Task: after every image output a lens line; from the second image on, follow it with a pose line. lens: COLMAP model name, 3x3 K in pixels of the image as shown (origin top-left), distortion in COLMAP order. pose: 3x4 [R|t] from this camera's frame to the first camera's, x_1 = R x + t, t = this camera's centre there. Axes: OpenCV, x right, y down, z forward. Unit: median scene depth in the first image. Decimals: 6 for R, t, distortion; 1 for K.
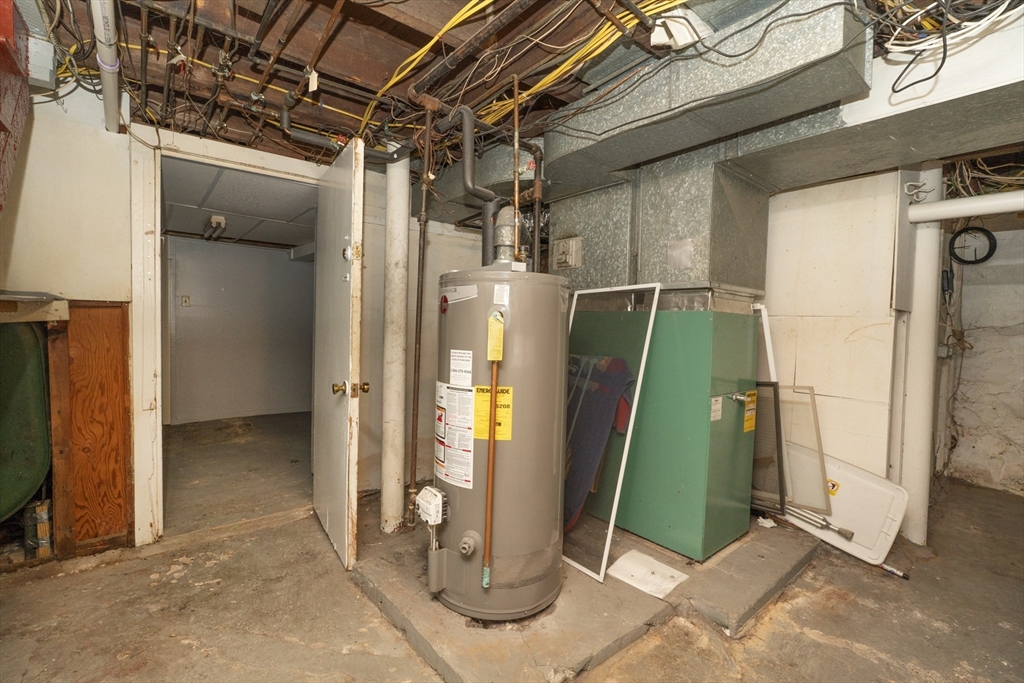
lens RADIAL K [[447.6, 0, 511.9], [0, 447.6, 340.0], [0, 0, 1]] dist [-0.010233, 0.001569]
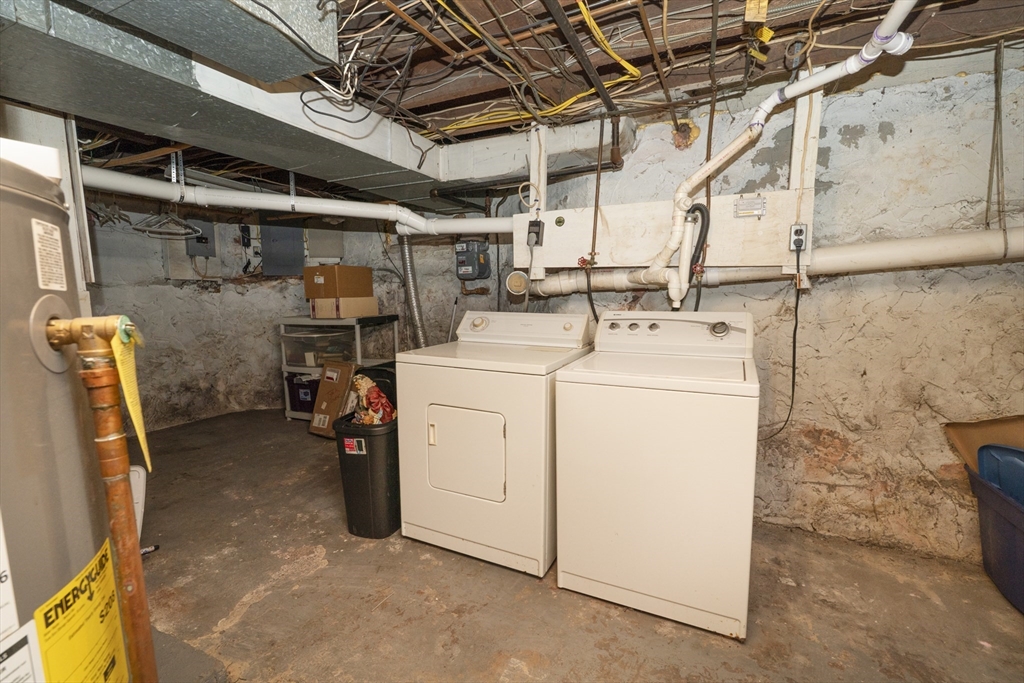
lens RADIAL K [[447.6, 0, 510.8], [0, 447.6, 343.1], [0, 0, 1]] dist [-0.010233, 0.001569]
pose [[-0.427100, -0.128152, 0.895077, -0.383423], [0.033788, 0.986952, 0.157429, -0.075816], [-0.903573, 0.097481, -0.417197, 0.799923]]
